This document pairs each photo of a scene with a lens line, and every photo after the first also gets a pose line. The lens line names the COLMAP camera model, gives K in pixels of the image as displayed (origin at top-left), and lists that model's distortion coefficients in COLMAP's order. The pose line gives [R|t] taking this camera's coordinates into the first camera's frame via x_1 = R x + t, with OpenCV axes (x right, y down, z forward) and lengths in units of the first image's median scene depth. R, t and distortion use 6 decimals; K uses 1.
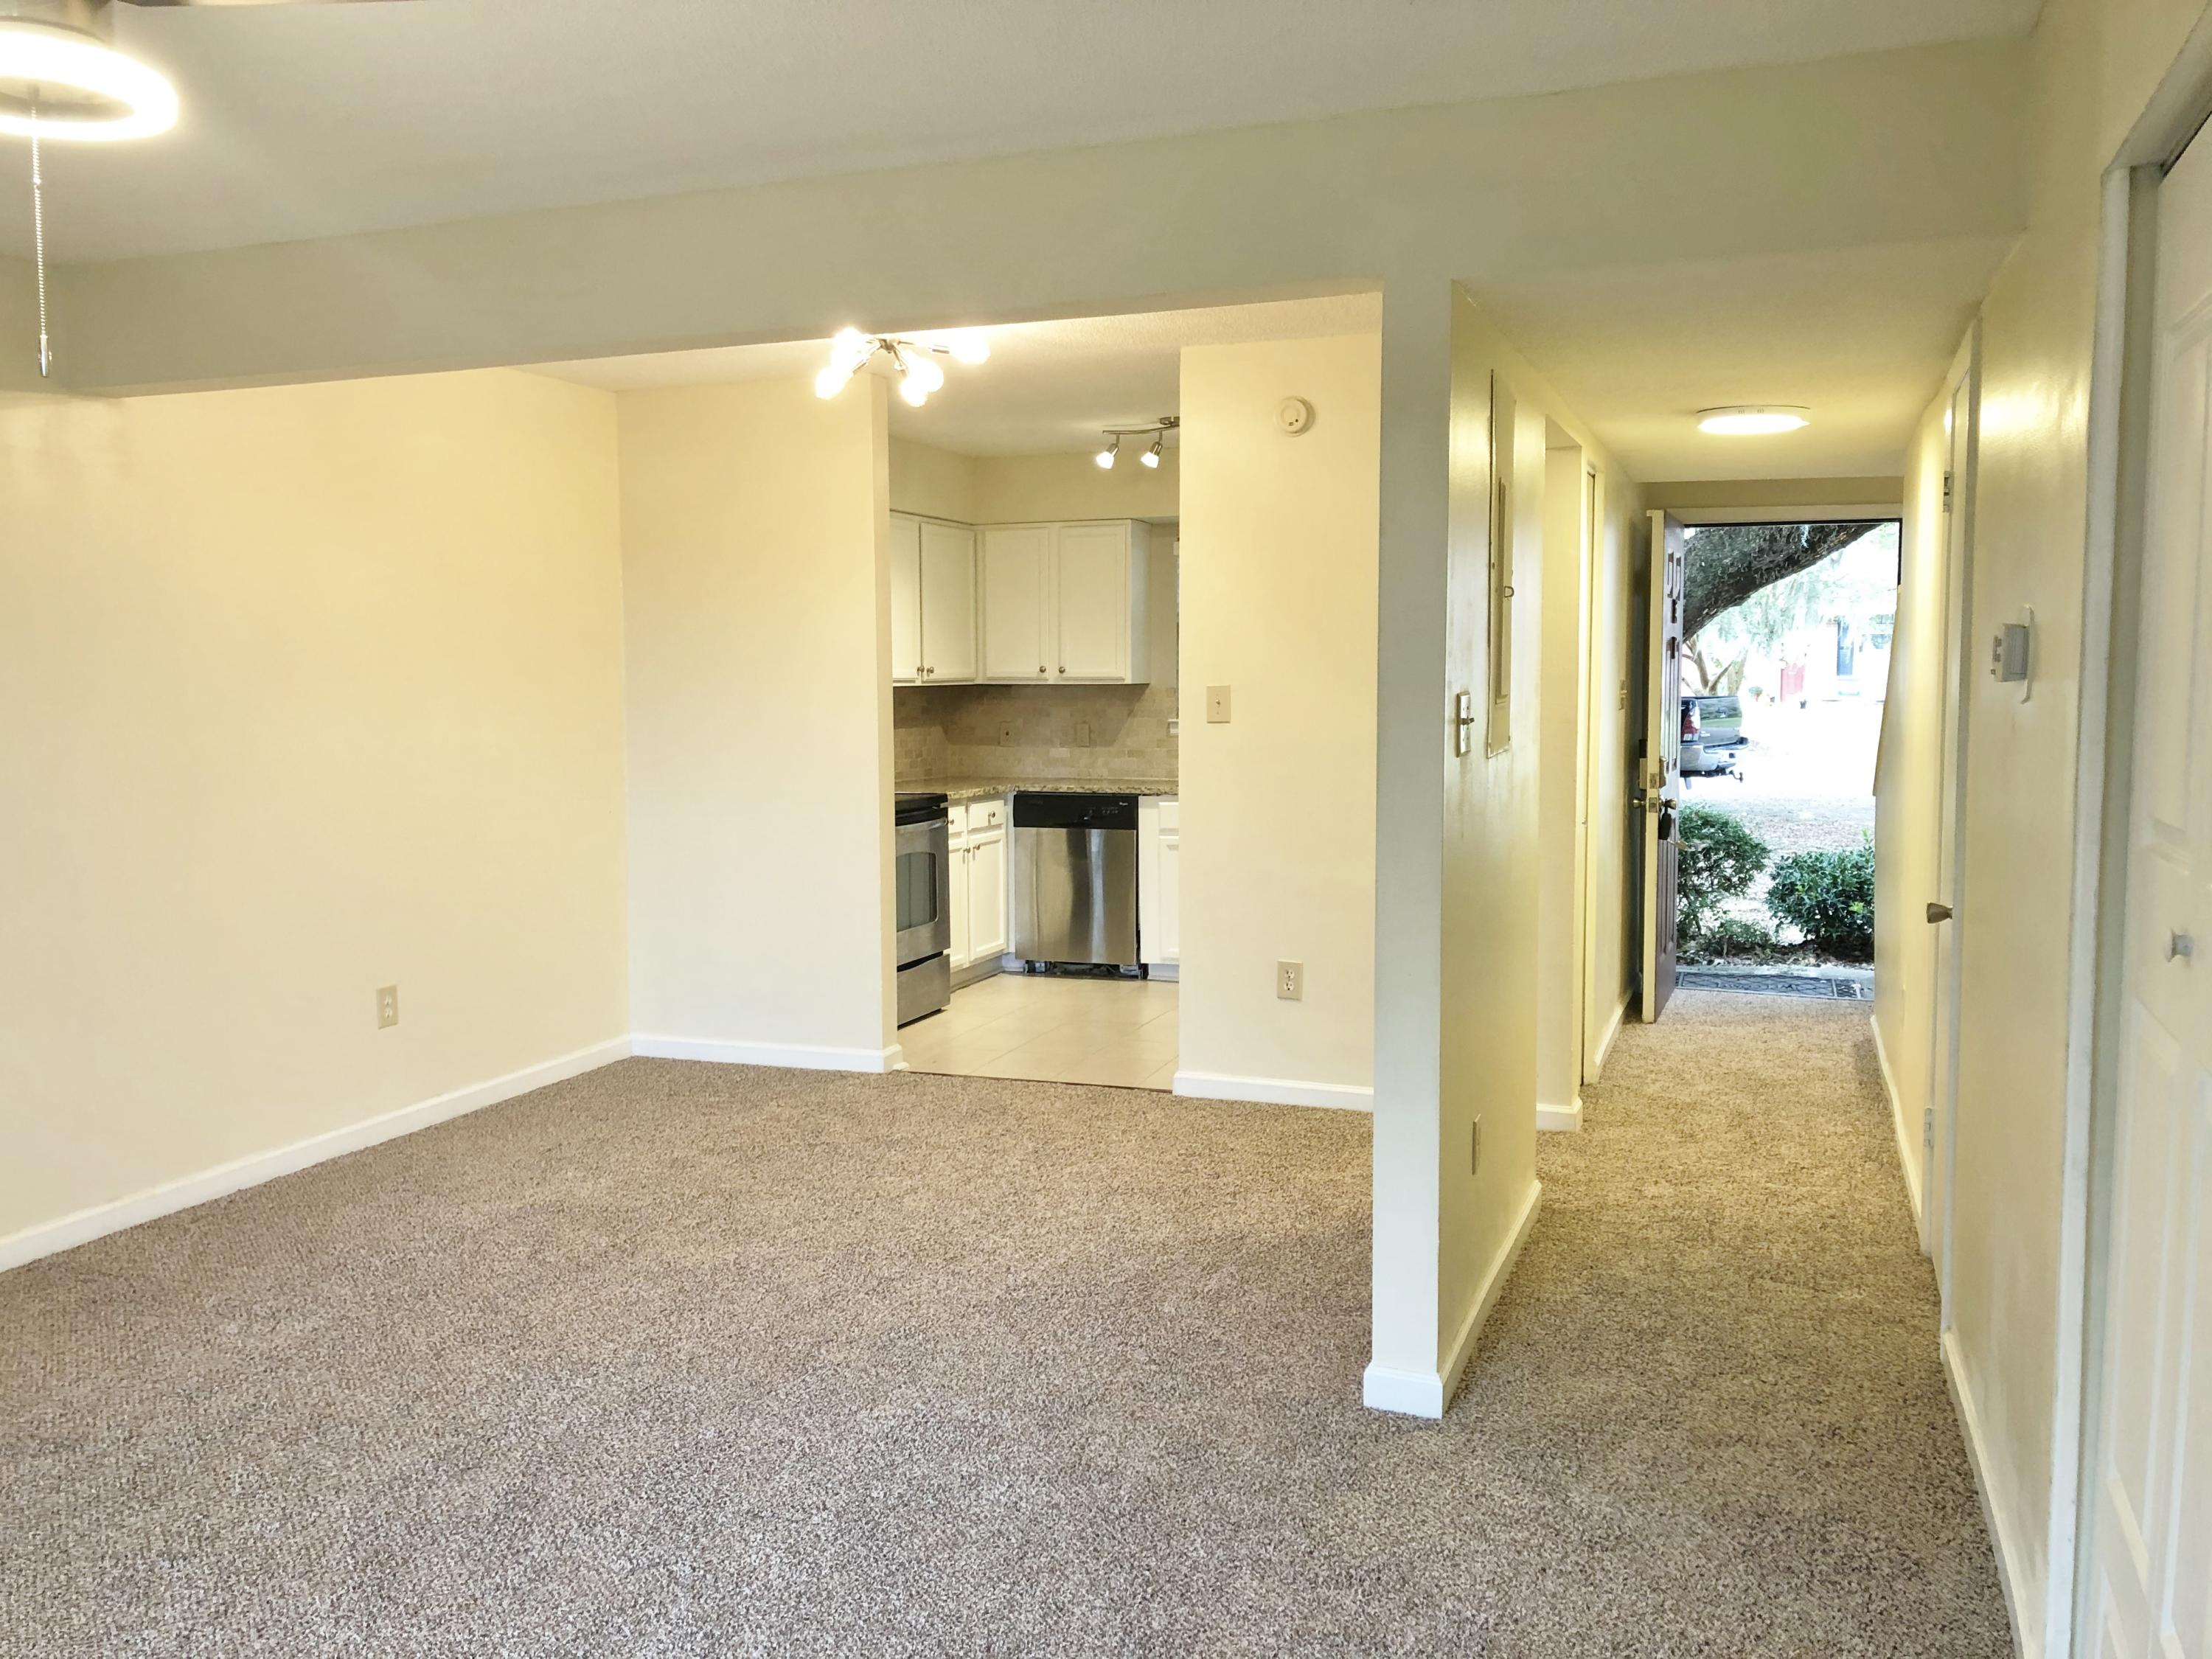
lens RADIAL K [[1812.6, 0, 1073.5], [0, 1812.6, 824.9], [0, 0, 1]] dist [0.136934, -0.466936]
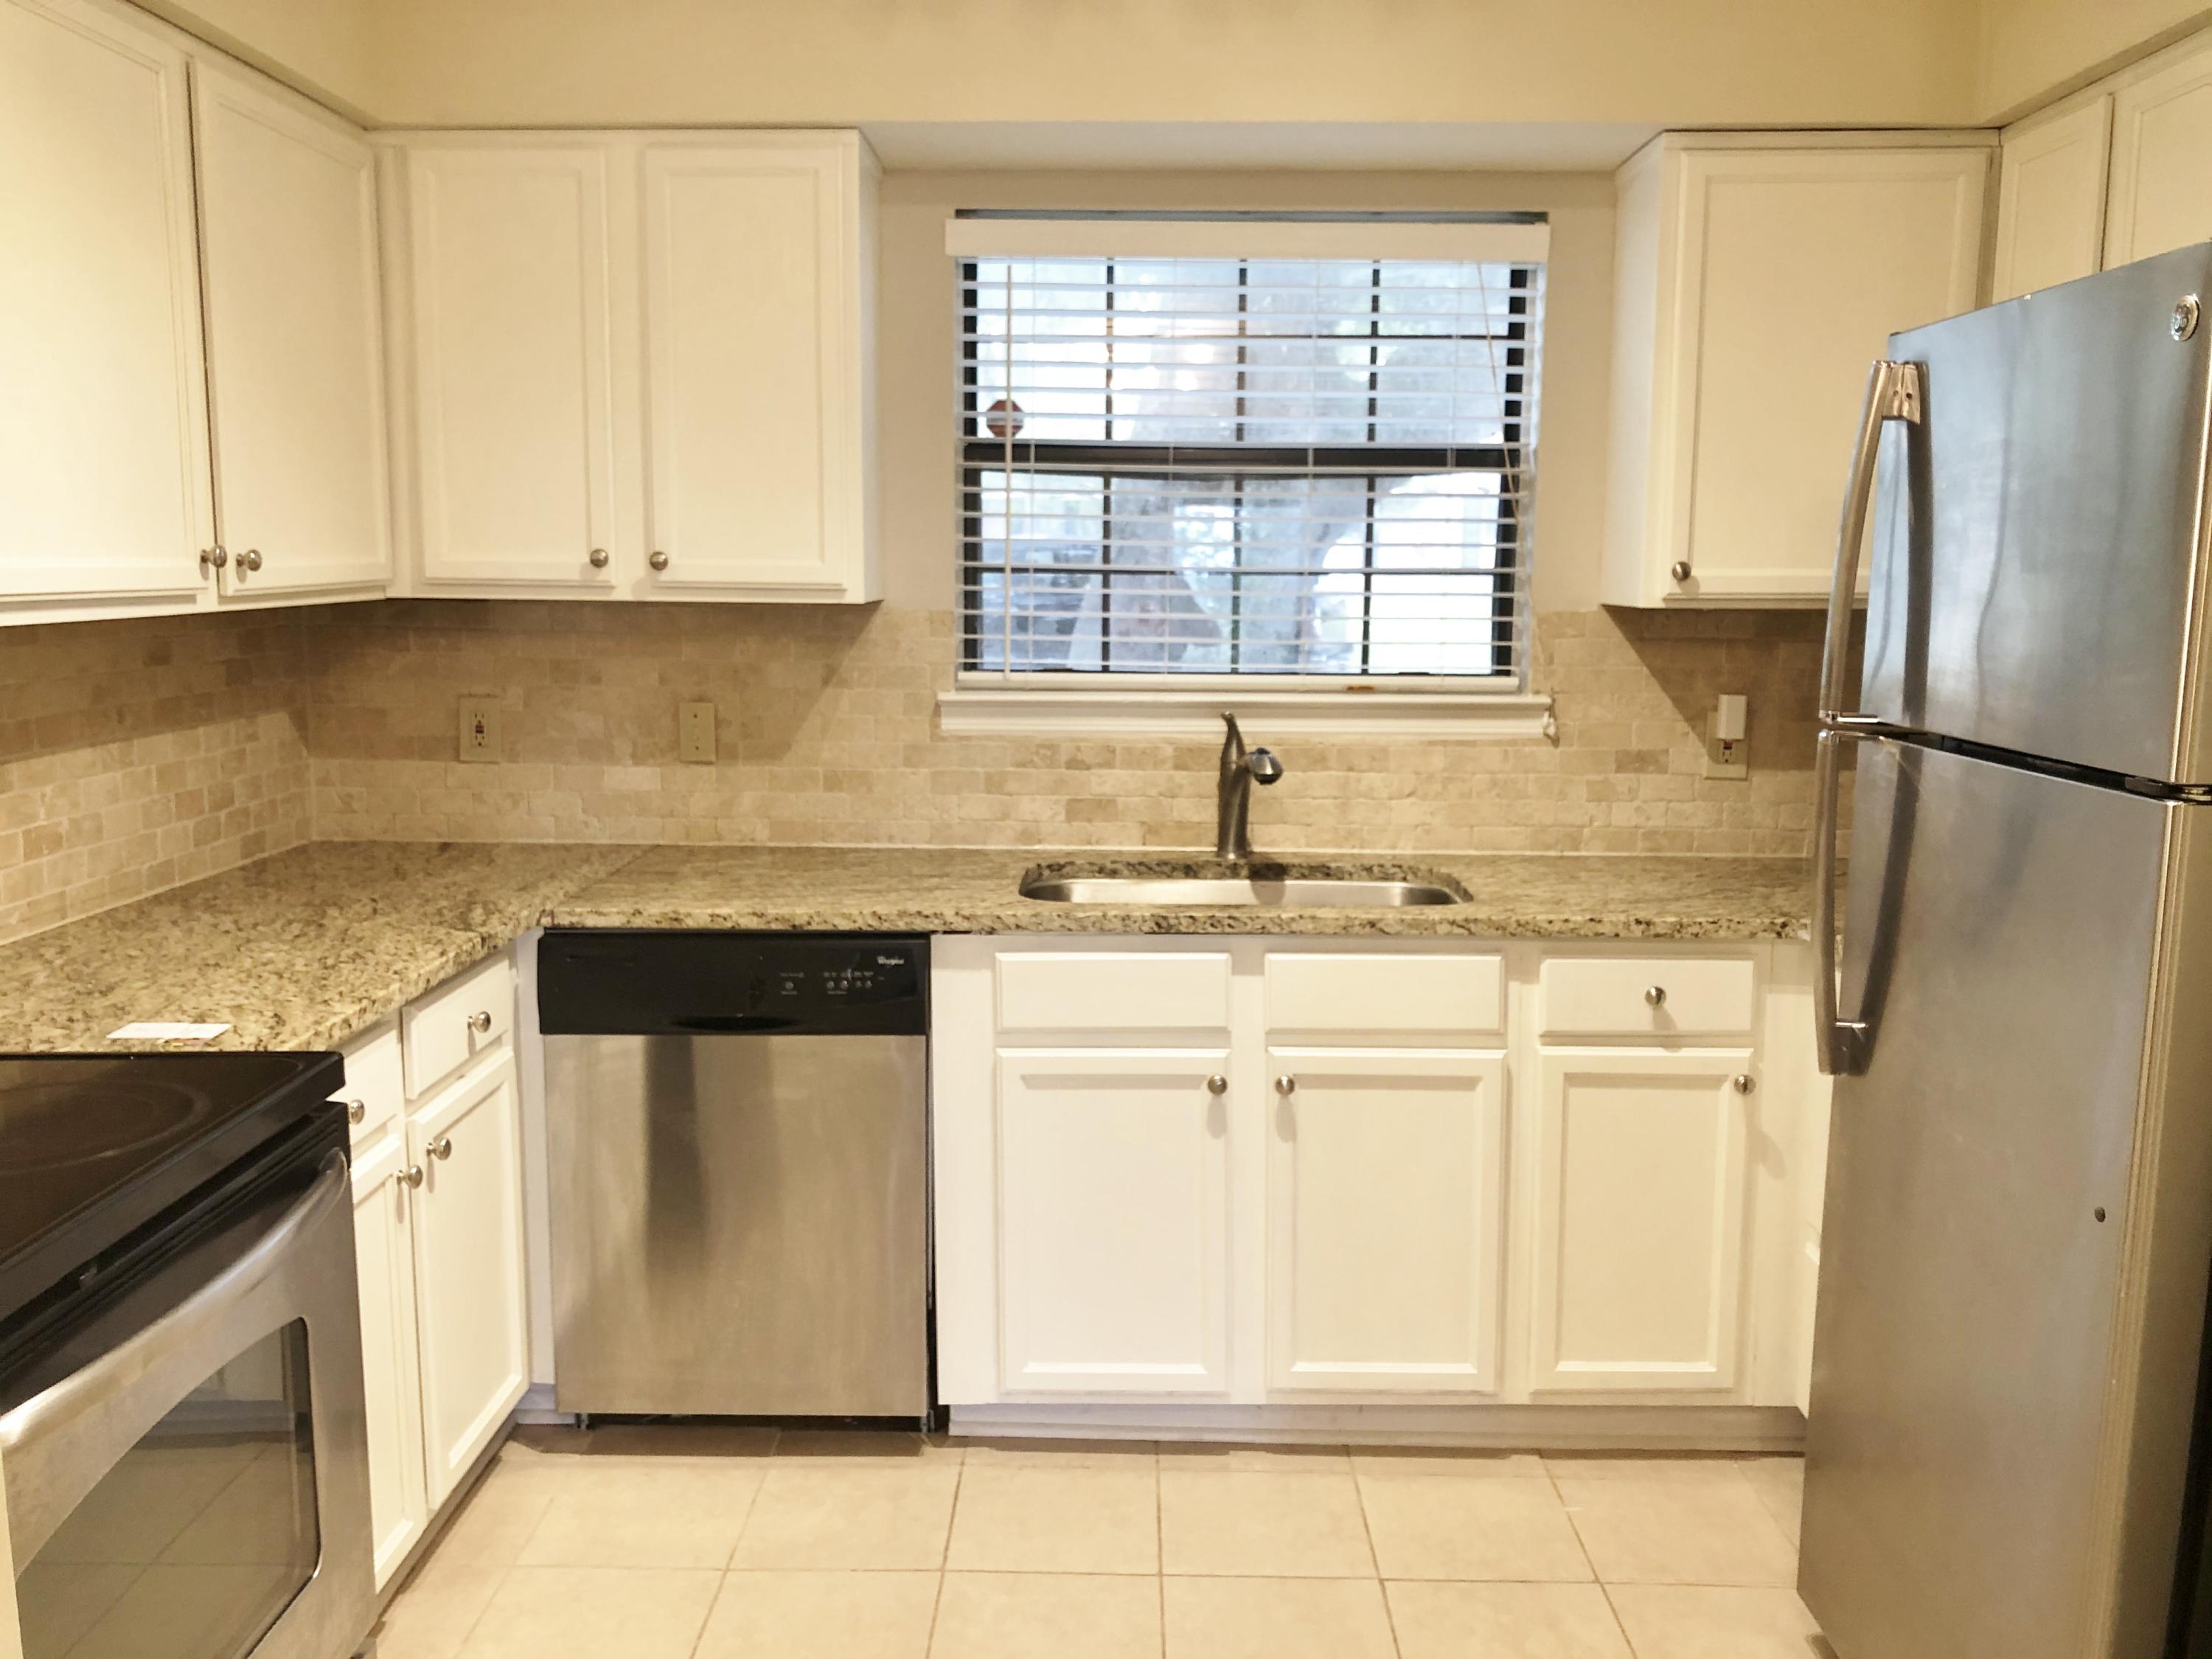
lens RADIAL K [[1812.6, 0, 1073.5], [0, 1812.6, 824.9], [0, 0, 1]] dist [0.136934, -0.466936]
pose [[0.942561, -0.038750, 0.331779, -0.052076], [0.016720, 0.997477, 0.068999, -0.060303], [-0.333615, -0.059488, 0.940831, 0.668821]]
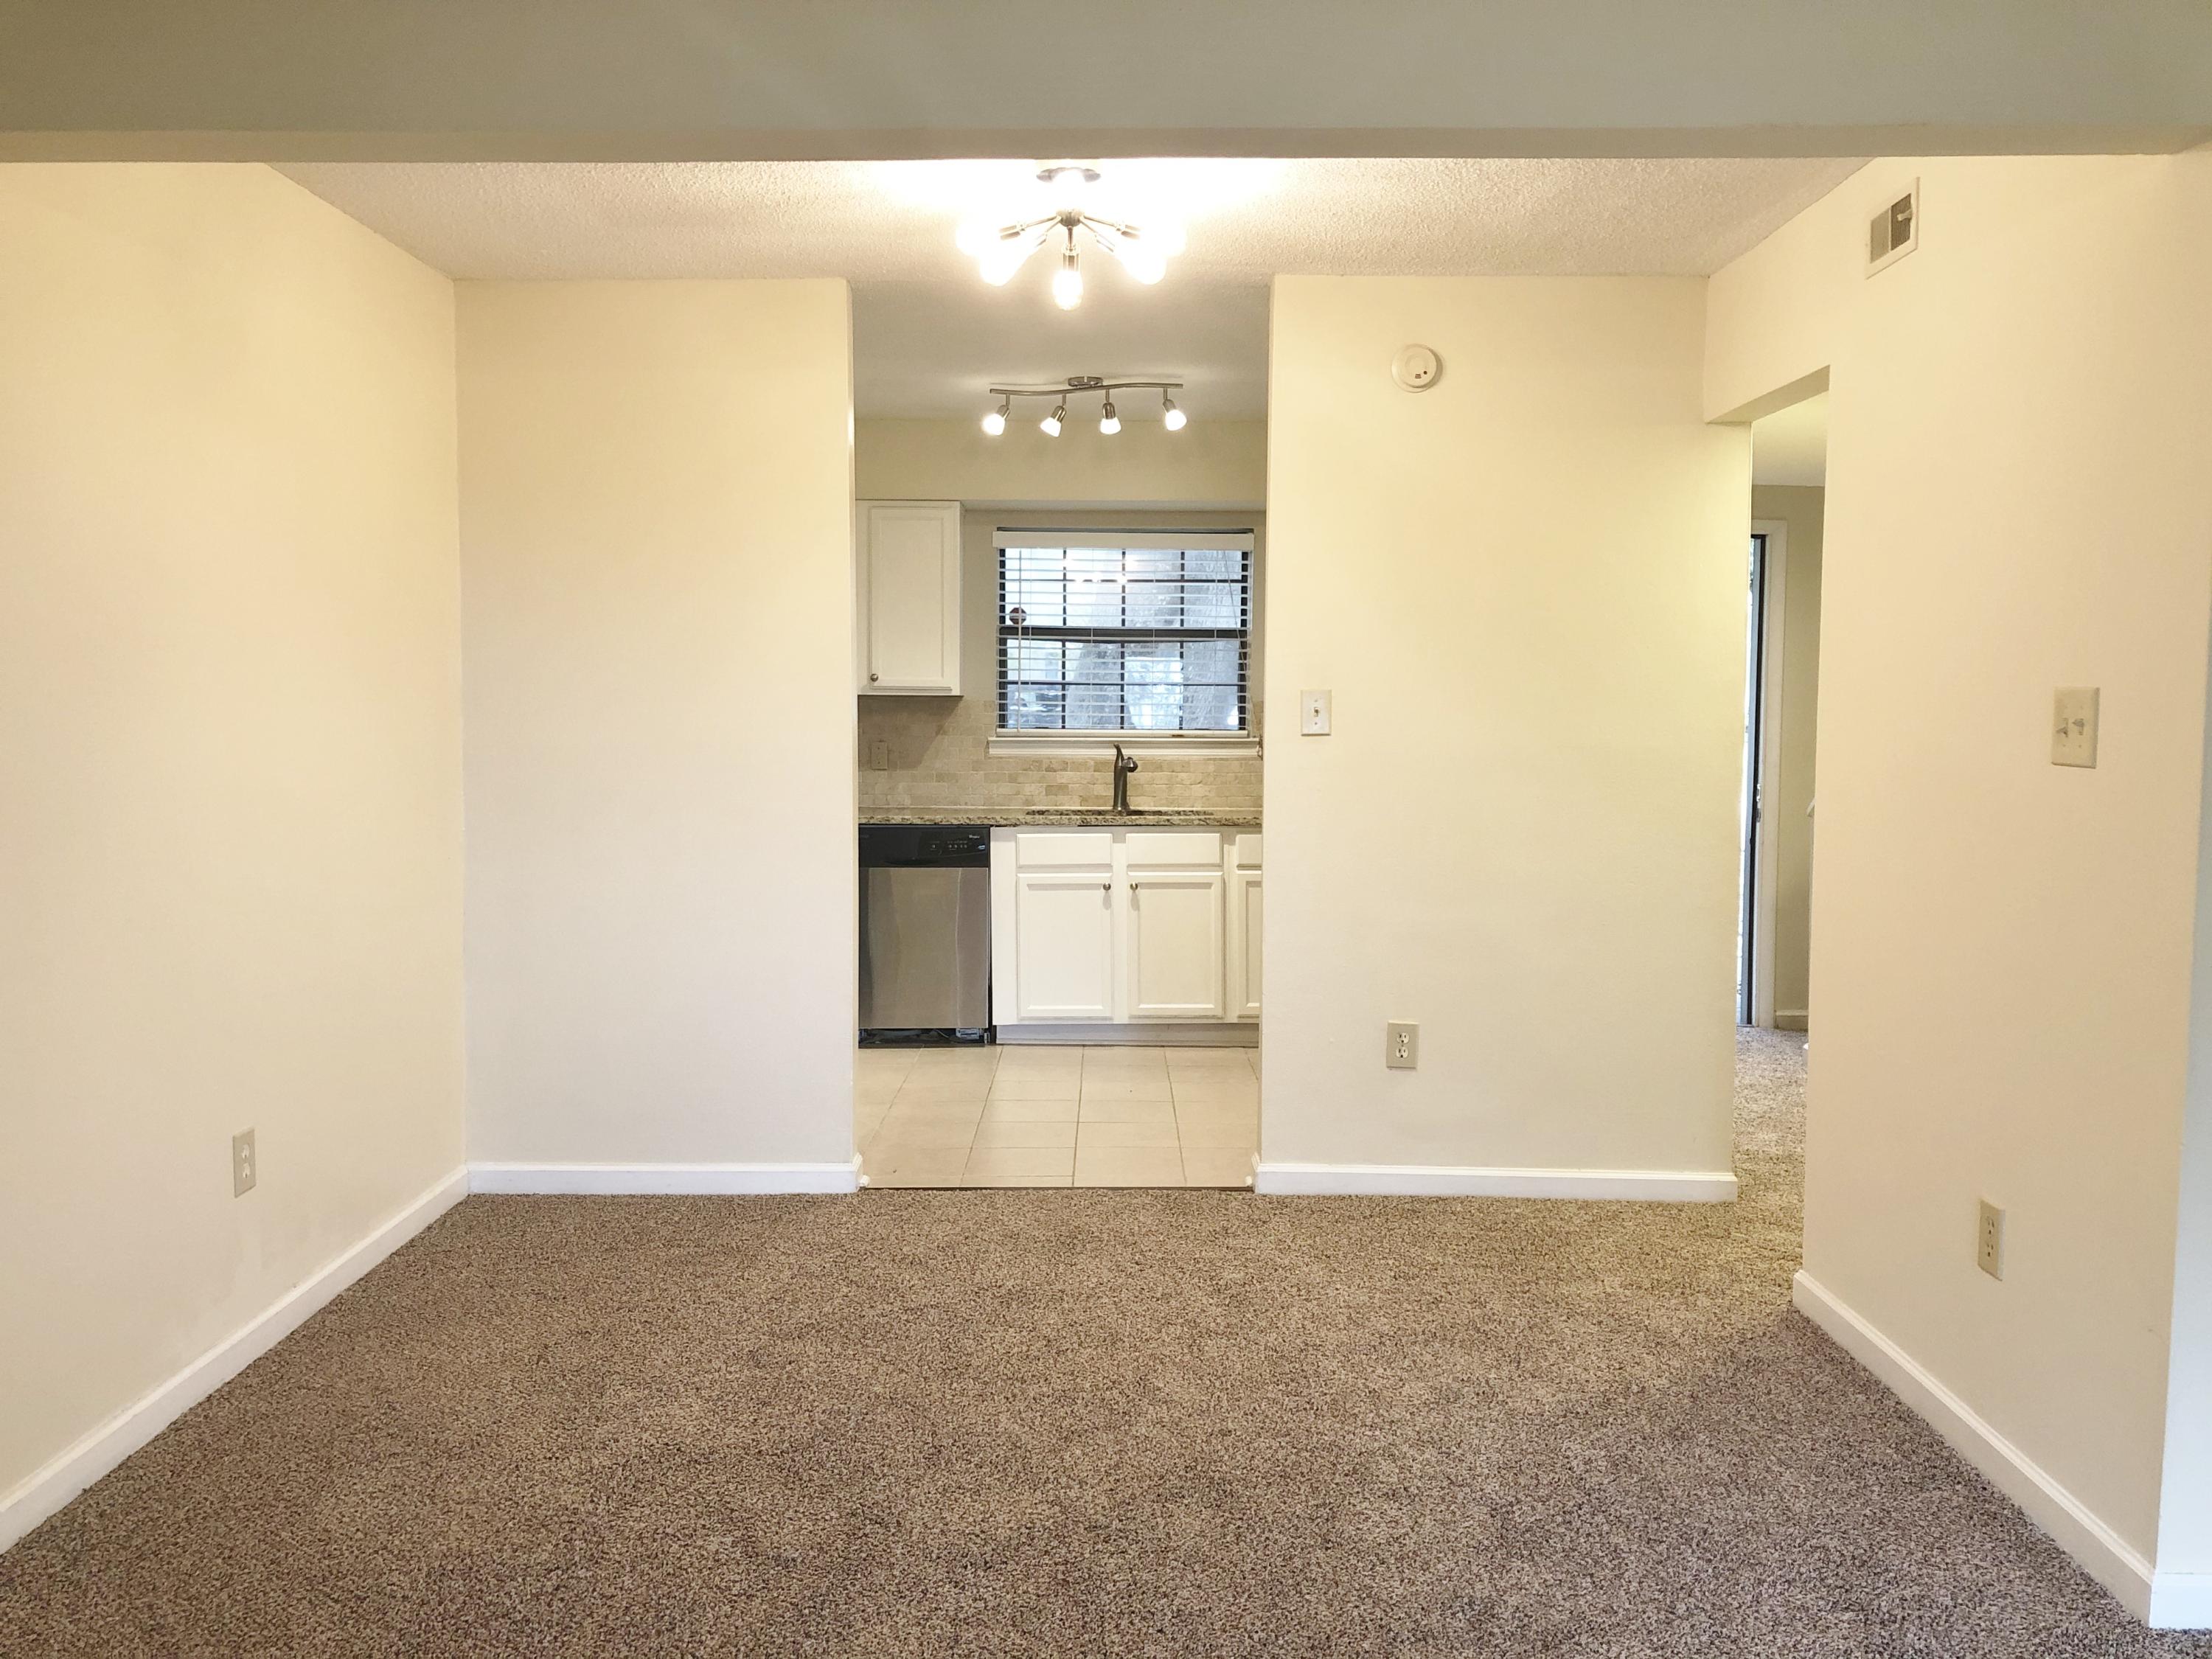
lens RADIAL K [[1822.2, 0, 1084.7], [0, 1822.2, 841.2], [0, 0, 1]] dist [0.014386, 0.004834]
pose [[0.936740, -0.016044, 0.349657, -0.219626], [0.018561, 0.999820, -0.003850, -0.005473], [-0.349532, 0.010097, 0.936870, 0.190831]]
